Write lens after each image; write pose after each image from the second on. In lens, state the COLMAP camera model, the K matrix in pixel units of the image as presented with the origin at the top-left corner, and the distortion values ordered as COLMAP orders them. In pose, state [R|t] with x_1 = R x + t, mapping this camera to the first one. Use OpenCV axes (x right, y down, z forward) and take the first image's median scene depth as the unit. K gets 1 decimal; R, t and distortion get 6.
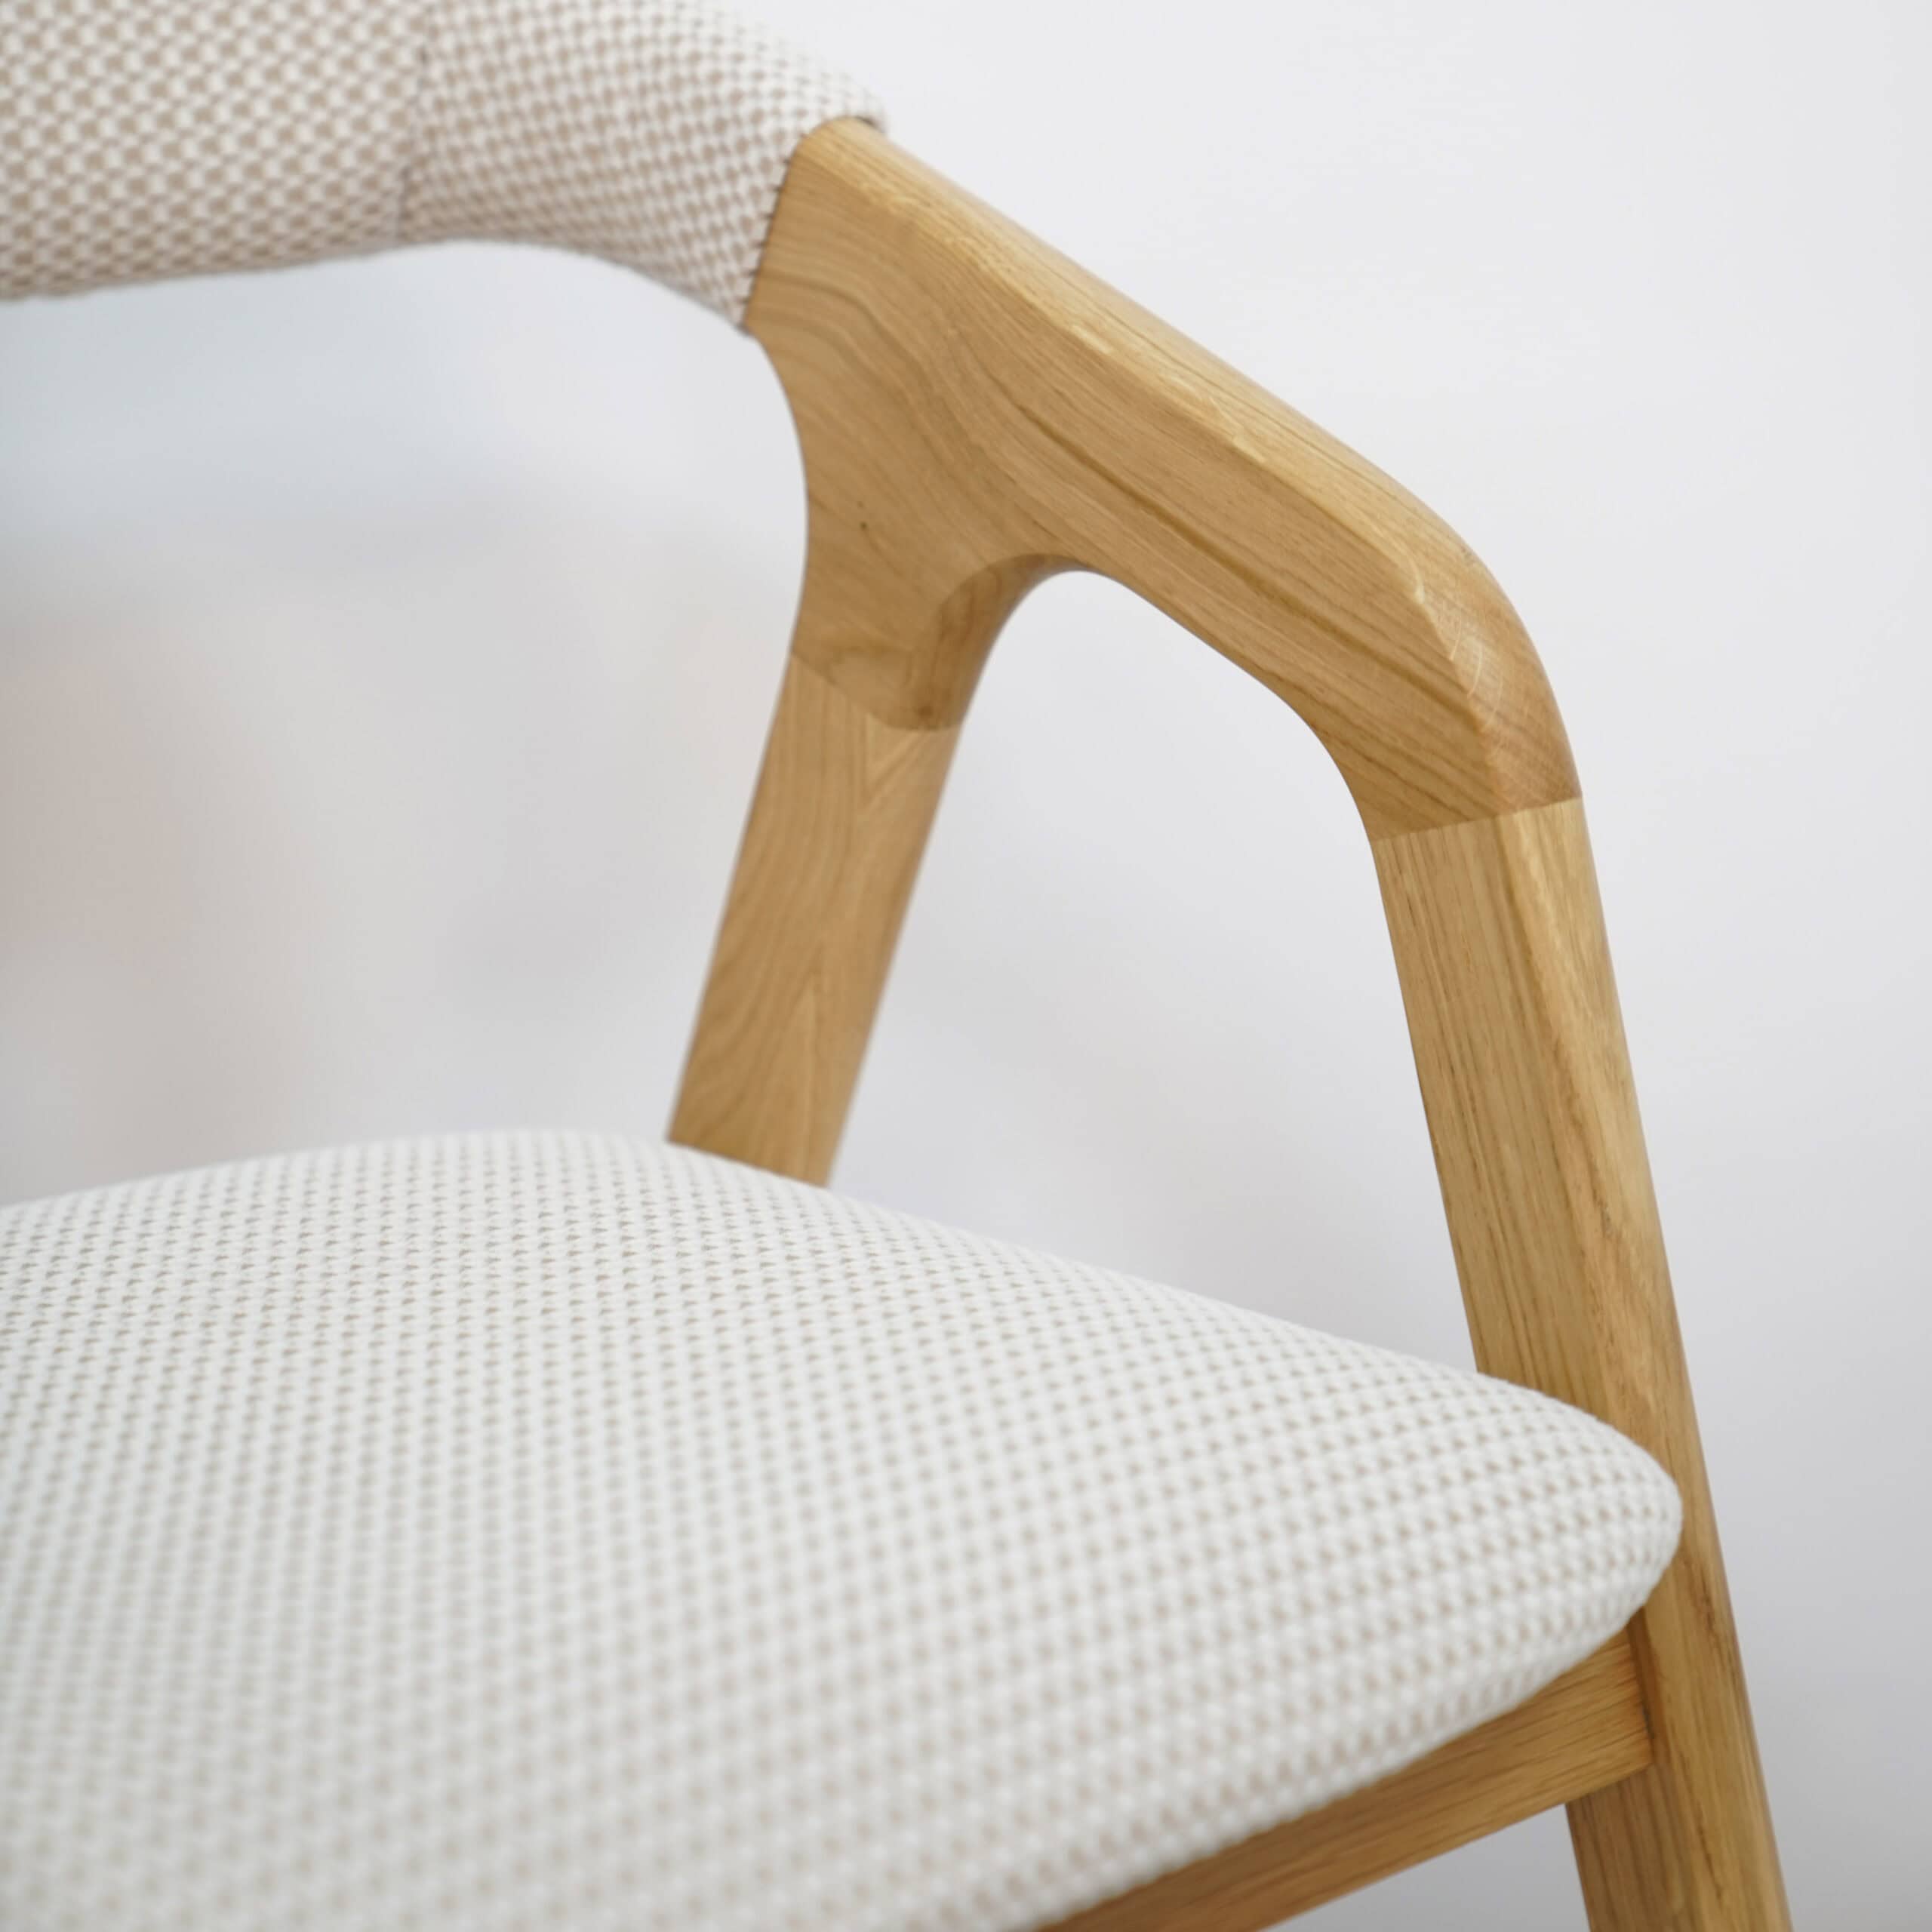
lens RADIAL K [[3830.2, 0, 930.6], [0, 3830.2, 966.0], [0, 0, 1]] dist [0.217914, -0.036402]
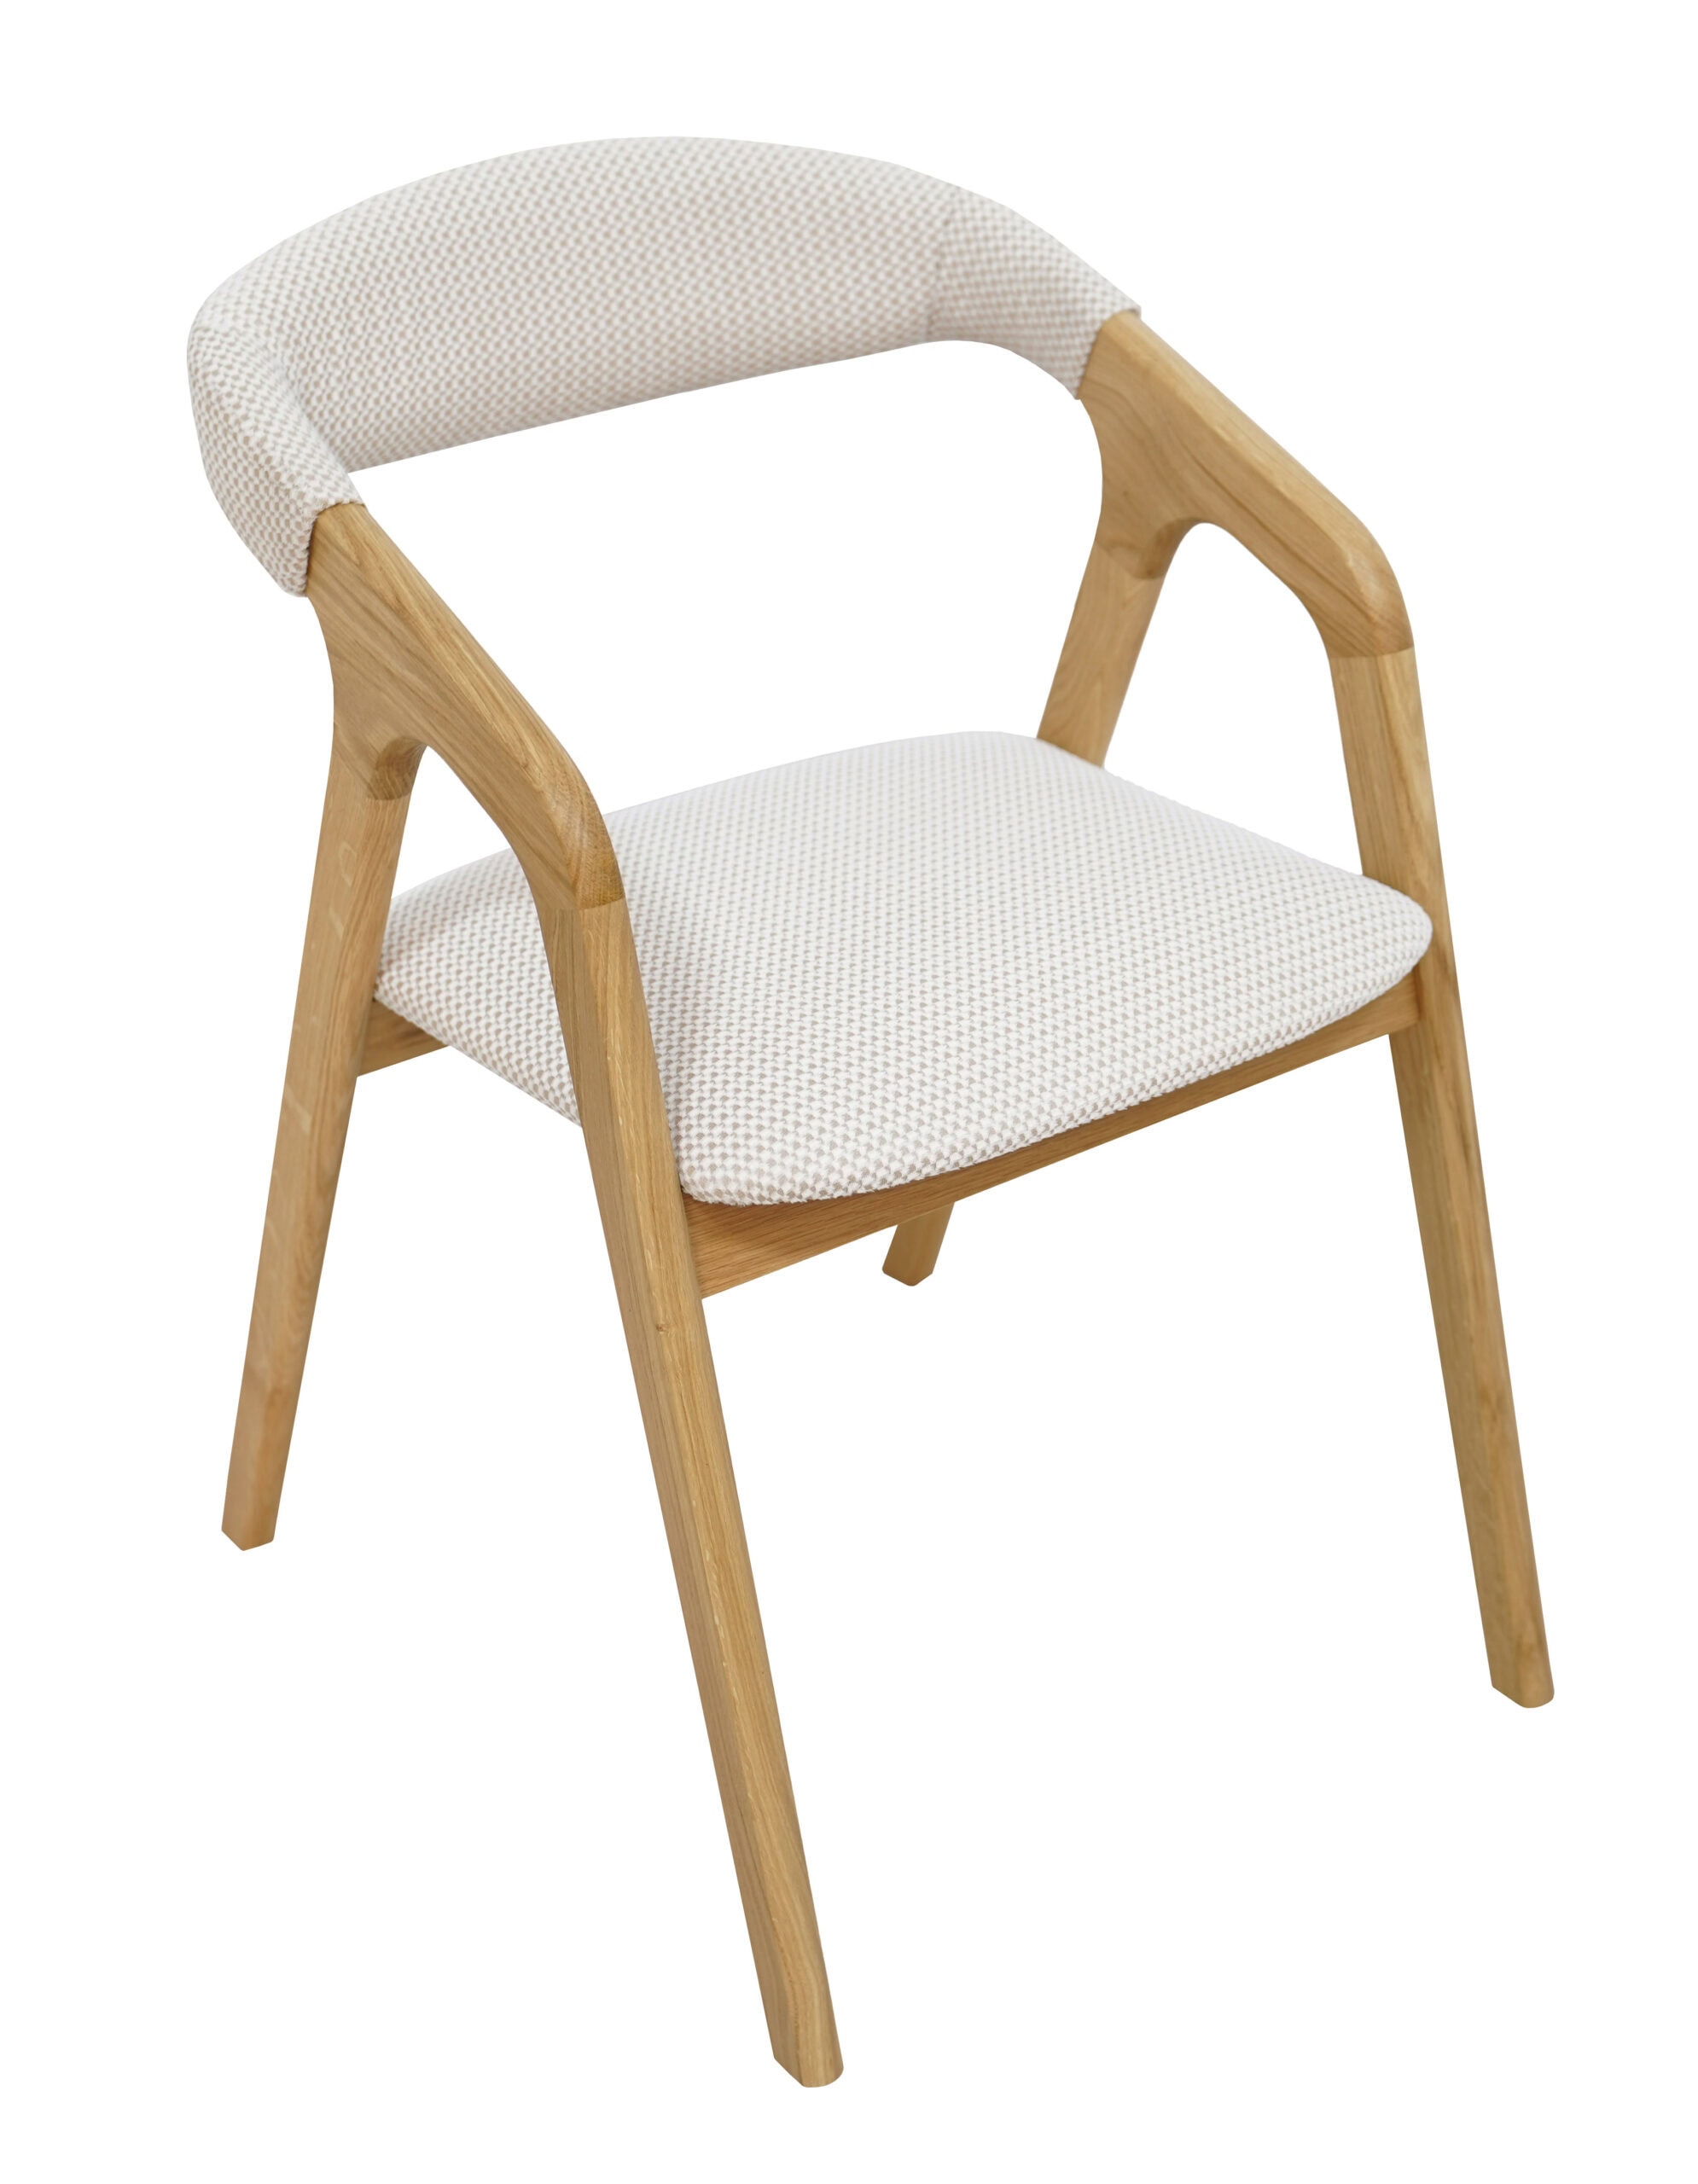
lens RADIAL K [[3207.3, 0, 849.0], [0, 3207.3, 1092.0], [0, 0, 1]] dist [0.189994, 0.001564]
pose [[0.991459, 0.034738, -0.125707, 0.073780], [0.008584, 0.944402, 0.328680, -0.409244], [0.130135, -0.326952, 0.936038, -0.951232]]
